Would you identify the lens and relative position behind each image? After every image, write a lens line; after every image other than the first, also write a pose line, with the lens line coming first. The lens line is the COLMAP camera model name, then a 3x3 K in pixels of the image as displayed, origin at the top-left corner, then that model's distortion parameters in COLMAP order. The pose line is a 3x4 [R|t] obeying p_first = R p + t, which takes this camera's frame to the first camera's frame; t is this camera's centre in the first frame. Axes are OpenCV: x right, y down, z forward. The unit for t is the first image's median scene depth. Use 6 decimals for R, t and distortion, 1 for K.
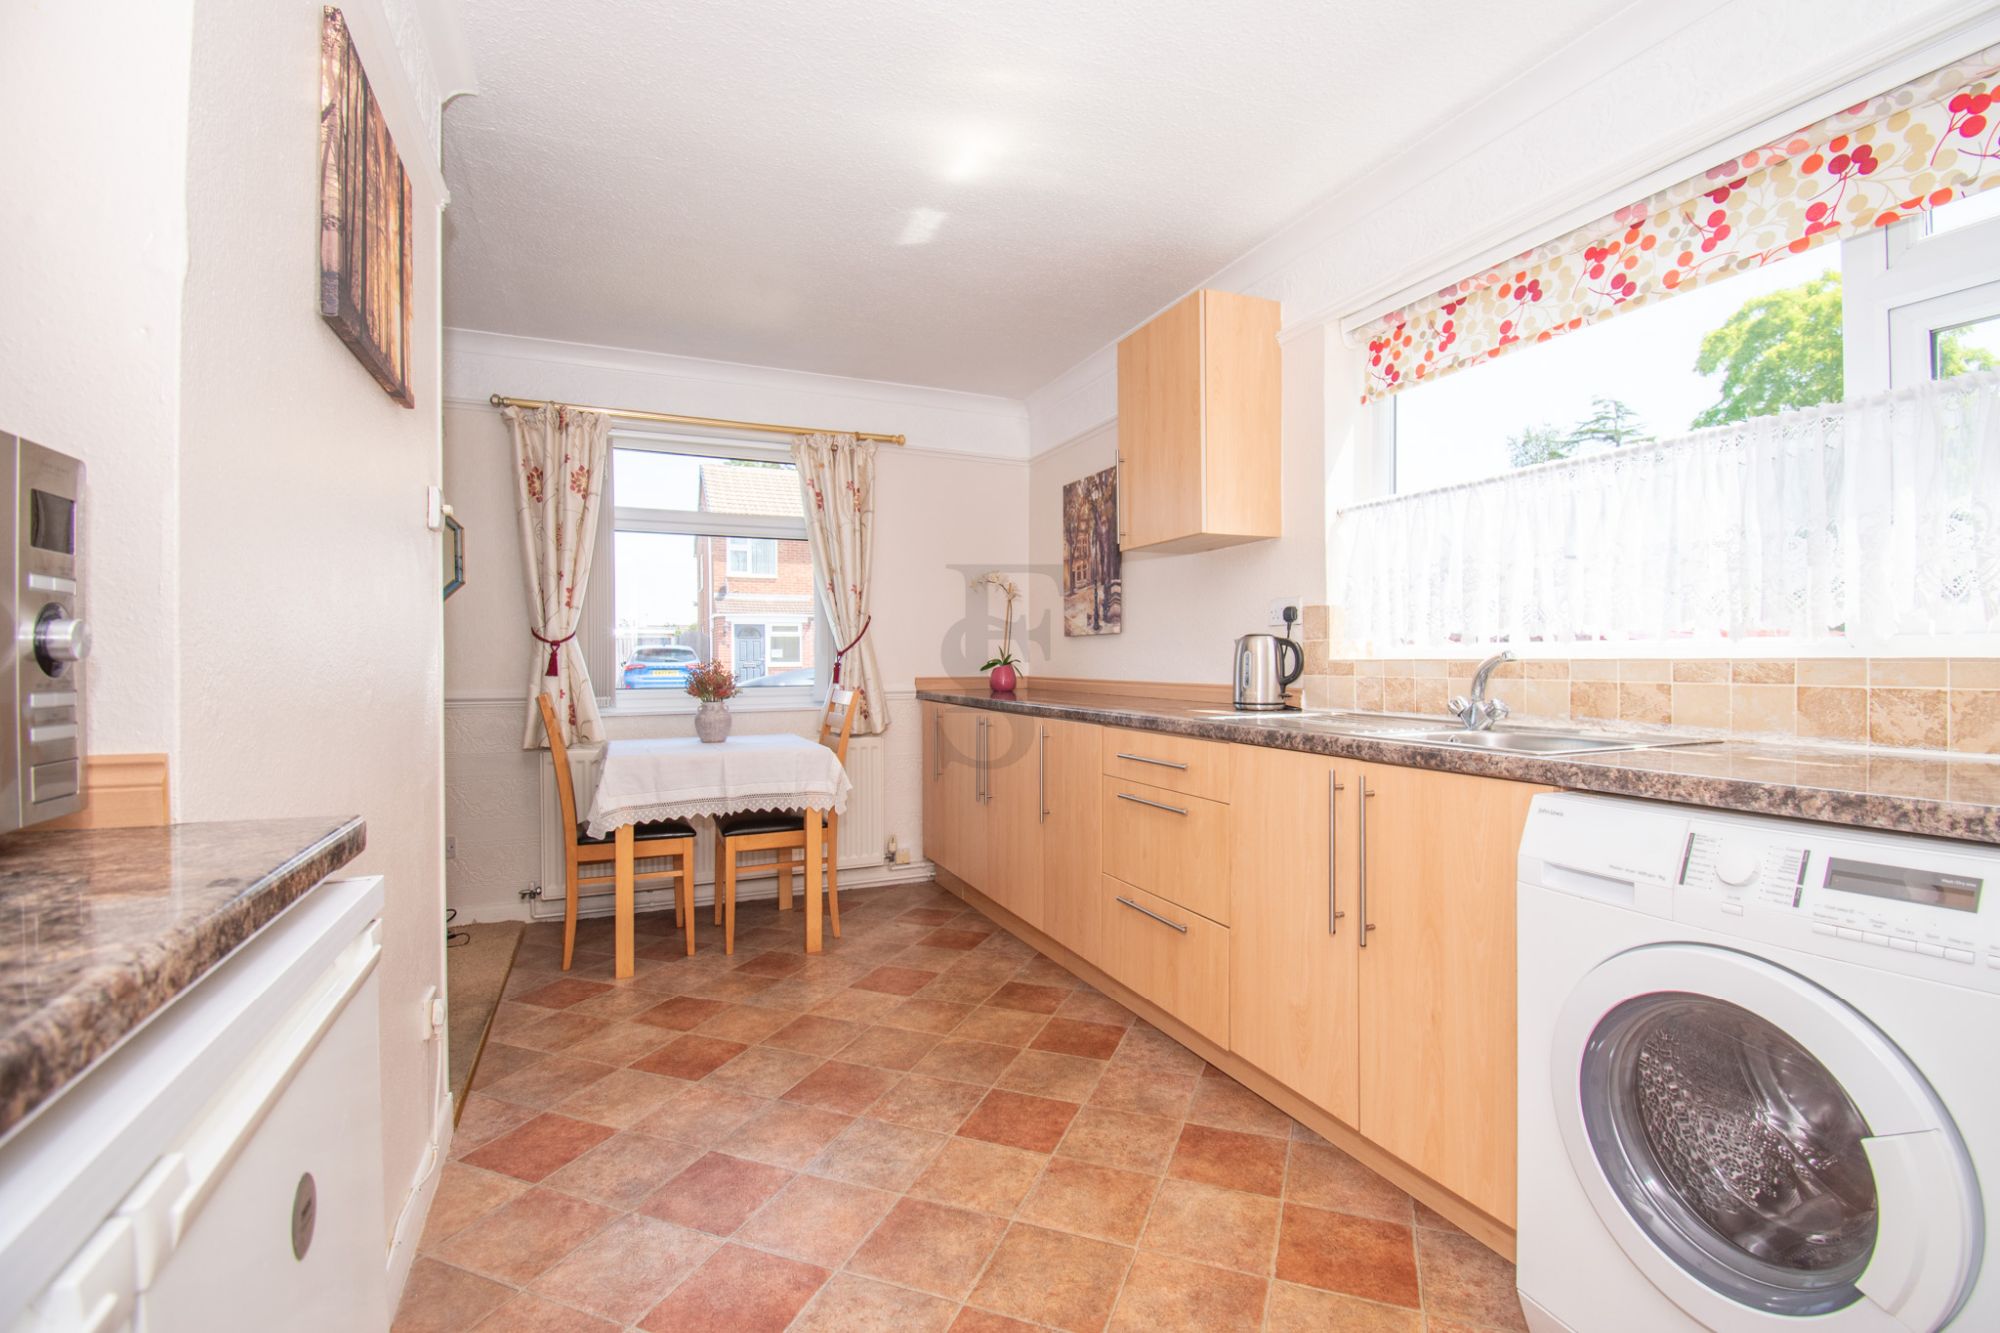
lens RADIAL K [[895.7, 0, 1012.8], [0, 895.7, 670.4], [0, 0, 1]] dist [0.014437, -0.025872]
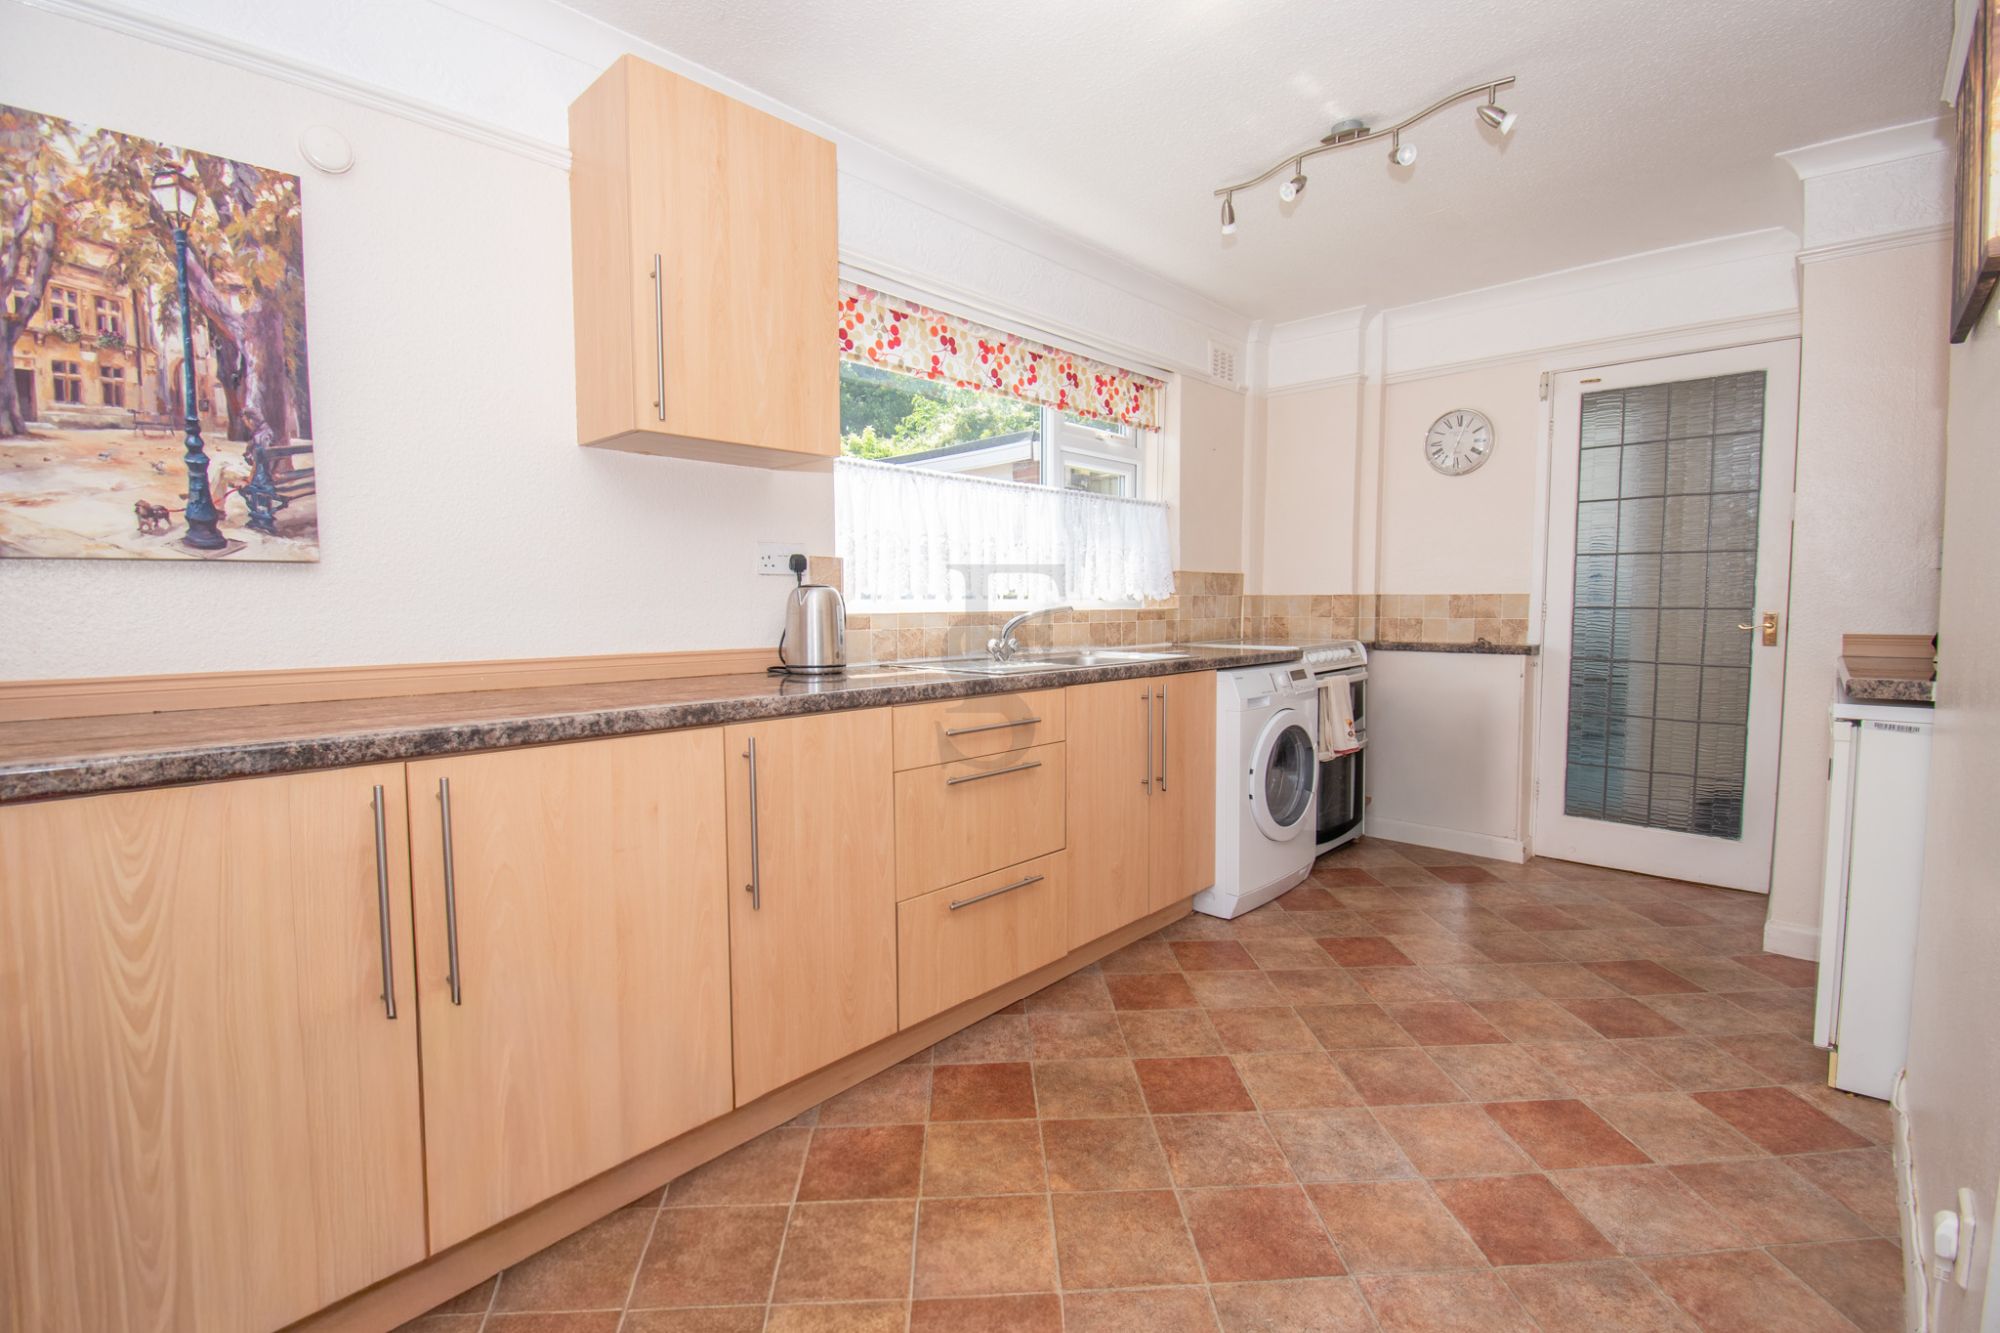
lens RADIAL K [[905.7, 0, 1011.8], [0, 905.7, 658.7], [0, 0, 1]] dist [0.024039, -0.026171]
pose [[-0.409550, -0.055500, 0.910598, -0.668240], [0.014250, 0.997637, 0.067214, -0.028905], [-0.912176, 0.040503, -0.407791, 1.319827]]
